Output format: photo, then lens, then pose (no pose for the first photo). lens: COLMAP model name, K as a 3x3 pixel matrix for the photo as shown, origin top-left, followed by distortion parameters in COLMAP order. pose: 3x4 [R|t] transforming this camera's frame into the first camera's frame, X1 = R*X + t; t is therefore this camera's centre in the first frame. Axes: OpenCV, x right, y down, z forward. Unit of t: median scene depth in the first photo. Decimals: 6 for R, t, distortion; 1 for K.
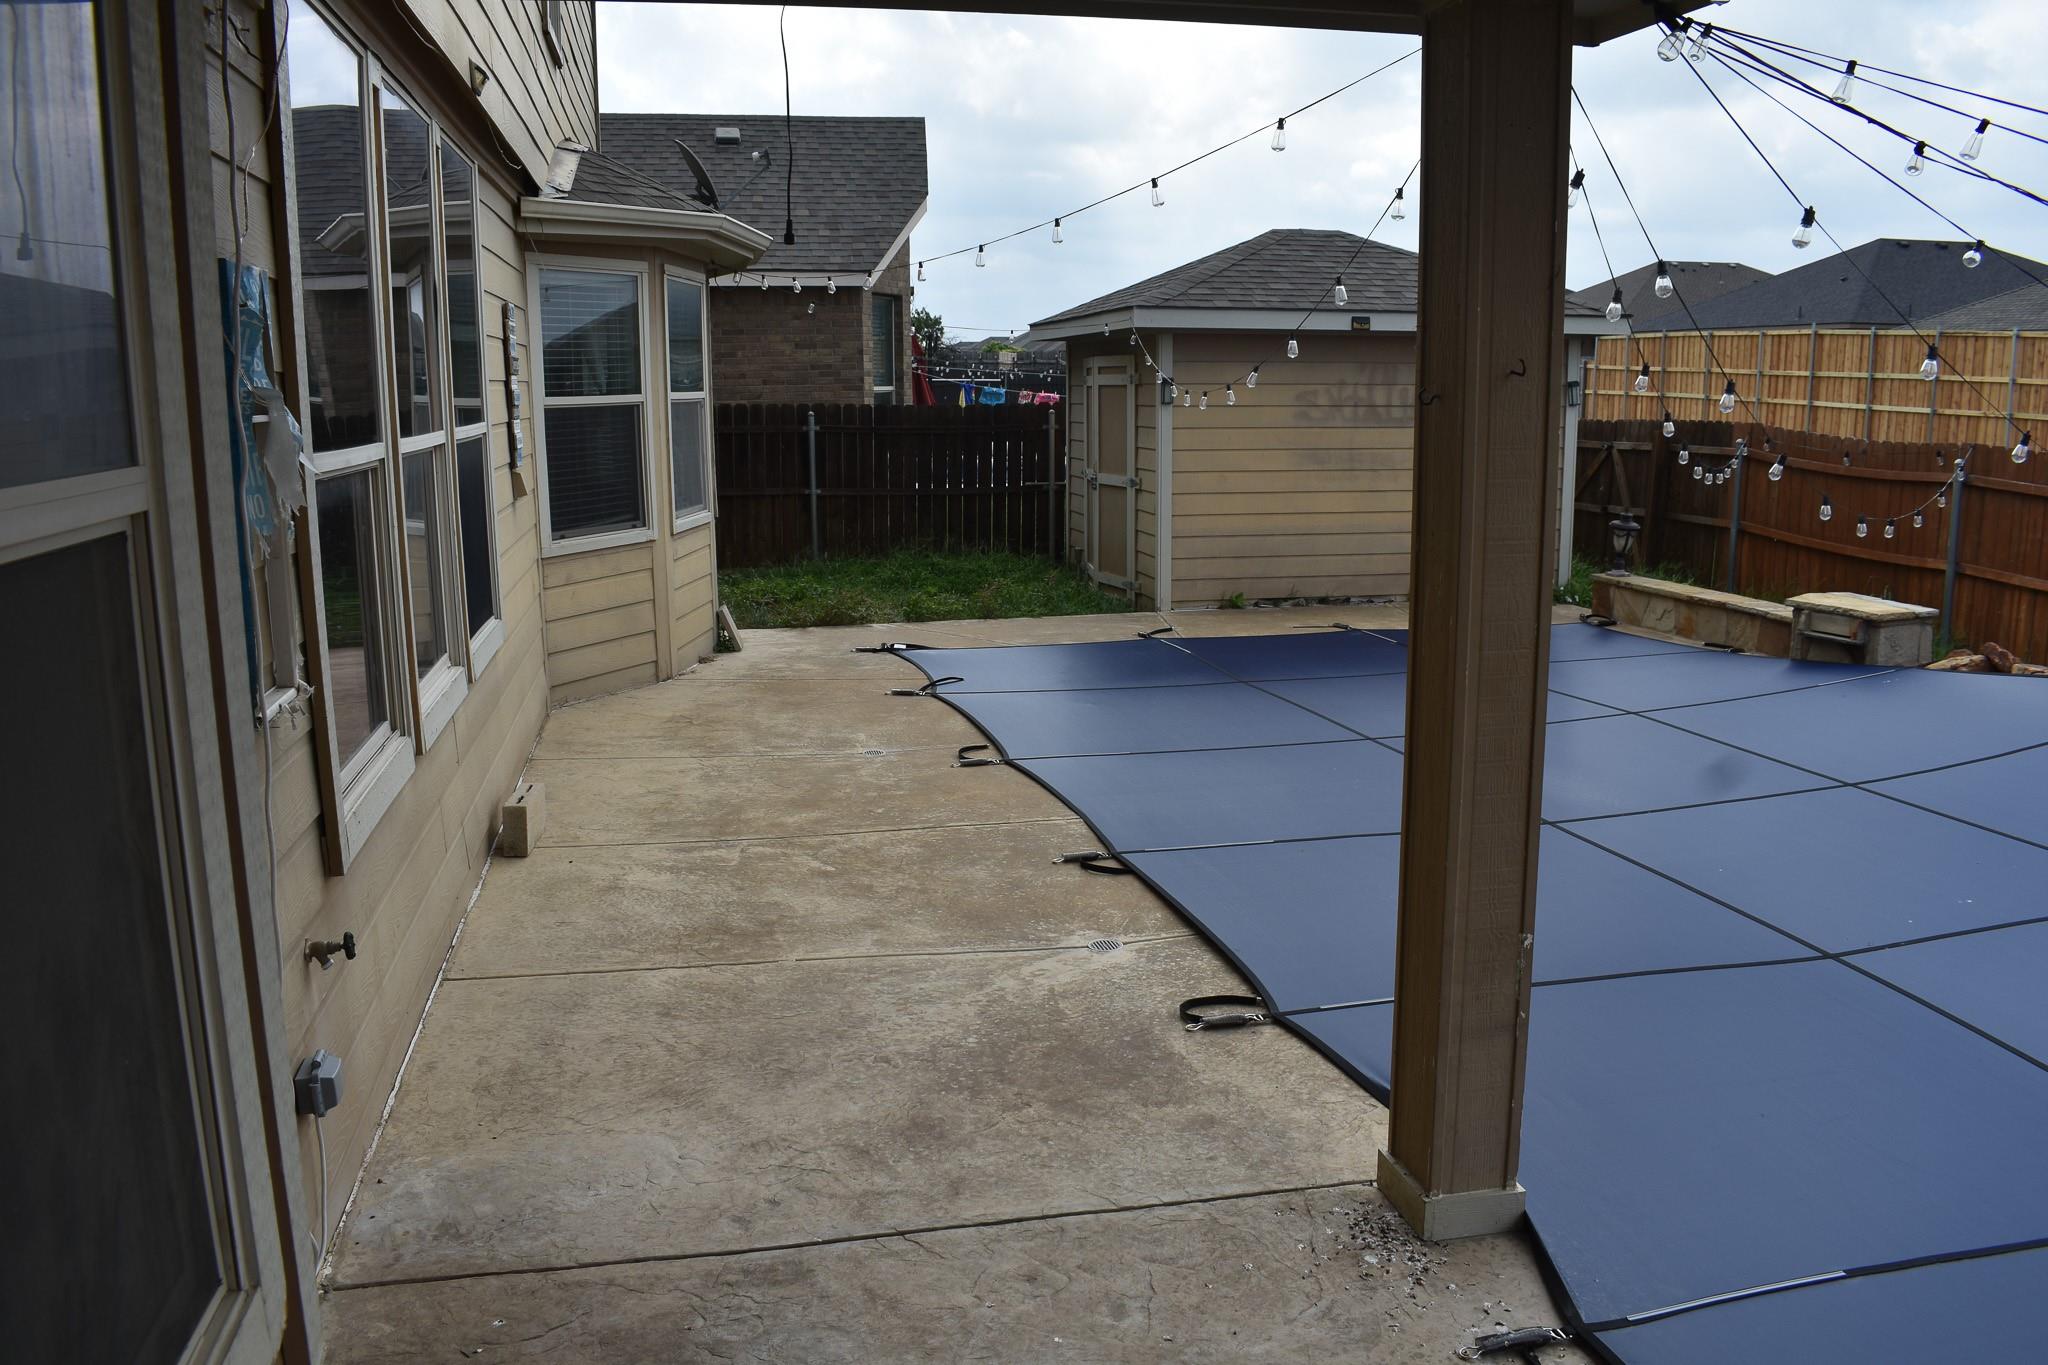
lens RADIAL K [[1578.8, 0, 1020.4], [0, 1578.8, 679.1], [0, 0, 1]] dist [-0.092847, 0.000783]
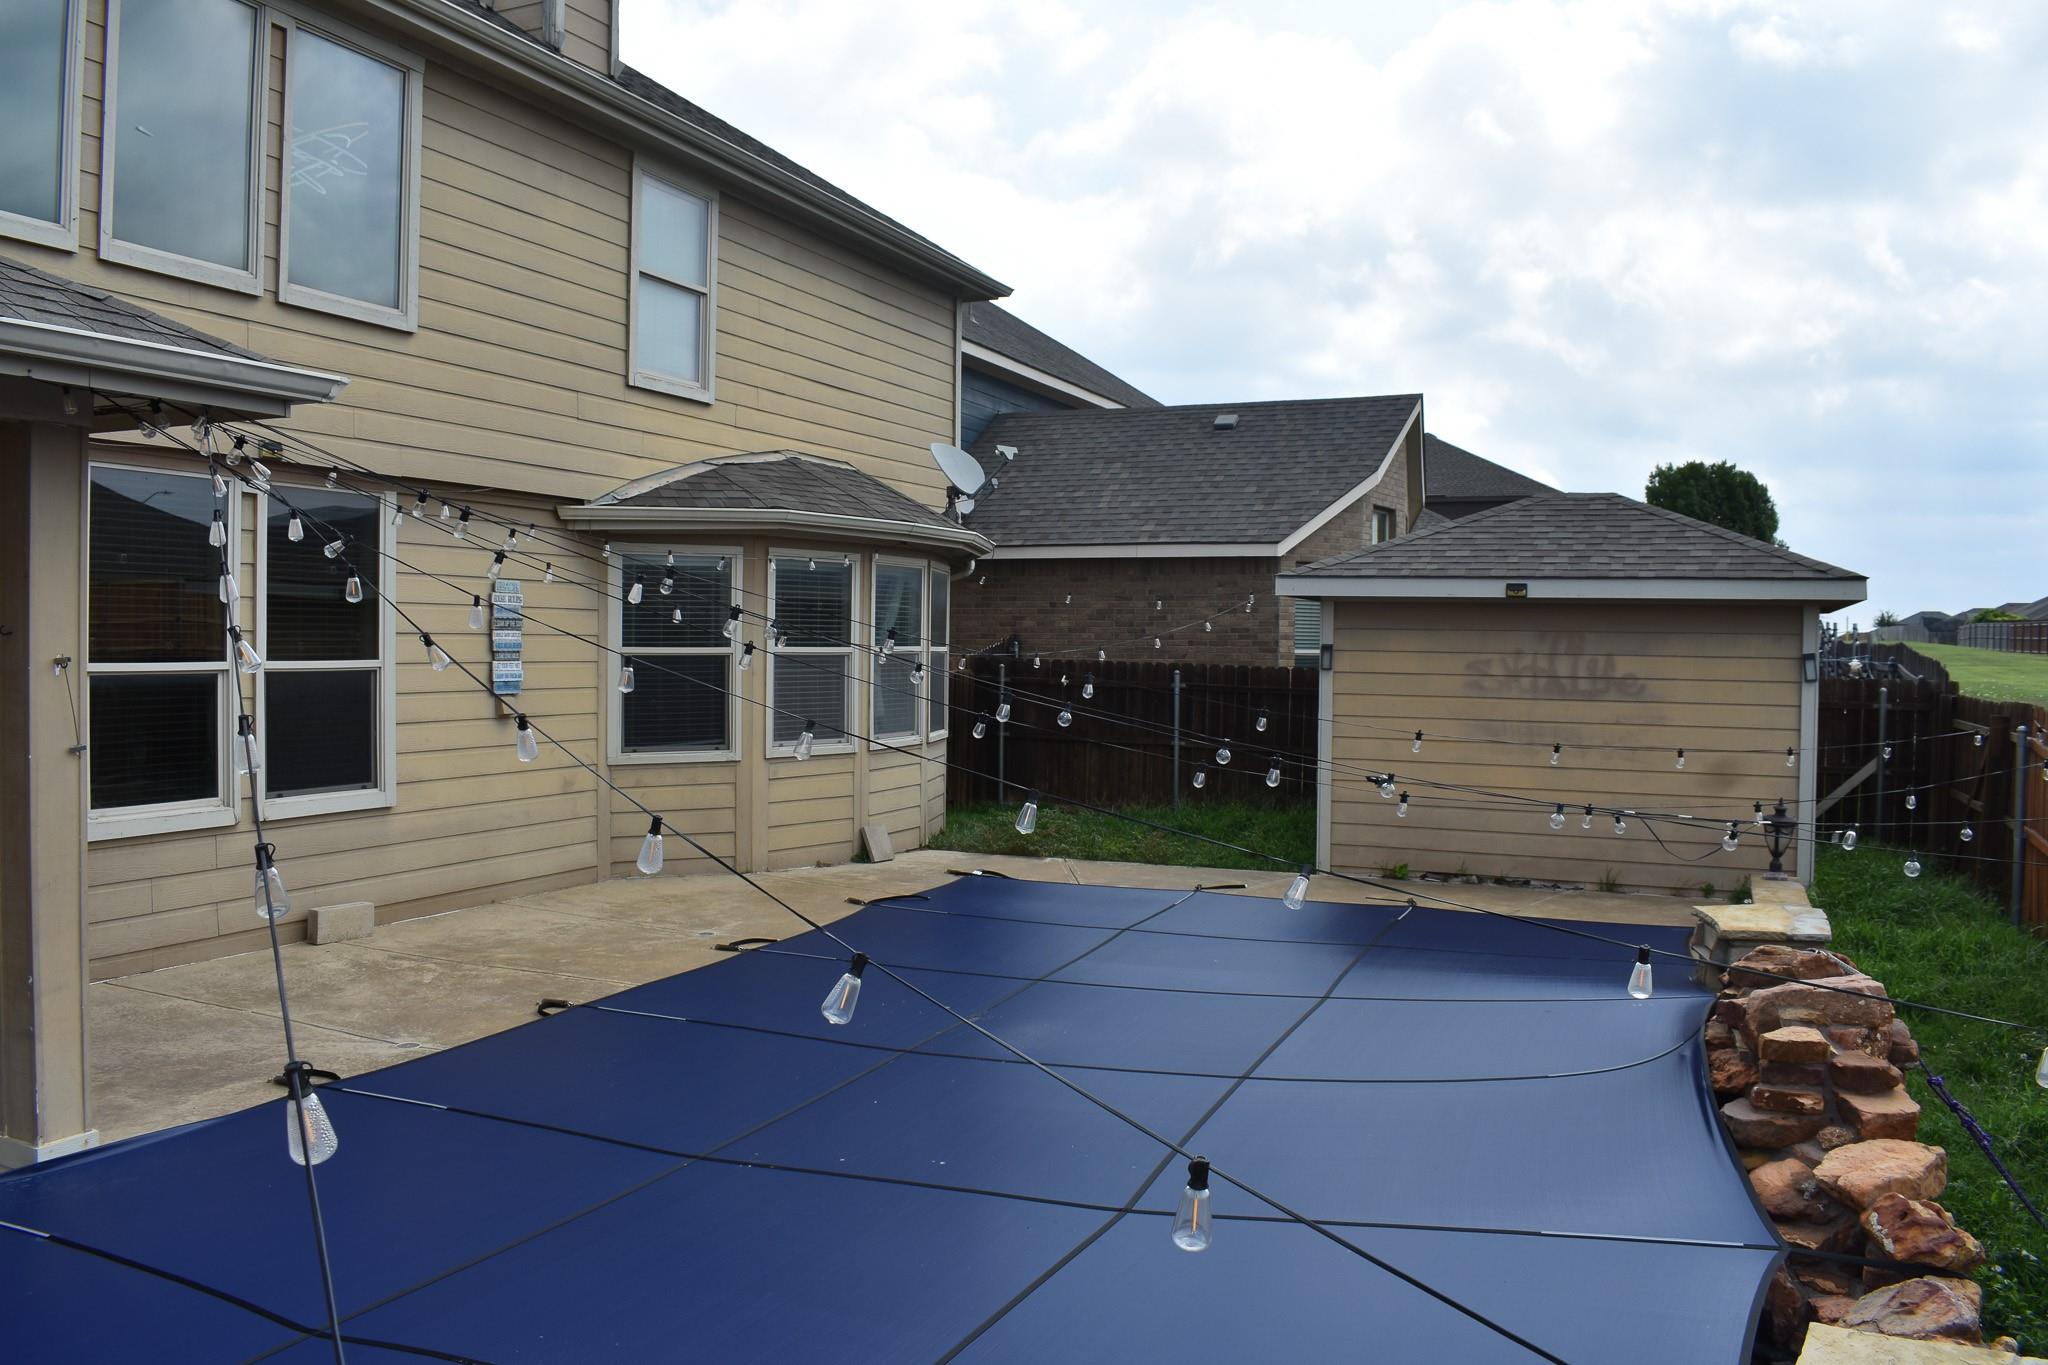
lens RADIAL K [[1578.8, 0, 1020.0], [0, 1578.8, 685.4], [0, 0, 1]] dist [-0.092847, 0.000783]
pose [[0.818737, 0.032434, -0.573253, 0.500589], [-0.123756, 0.984904, -0.121028, -0.016635], [0.560674, 0.170034, 0.810391, 0.063749]]
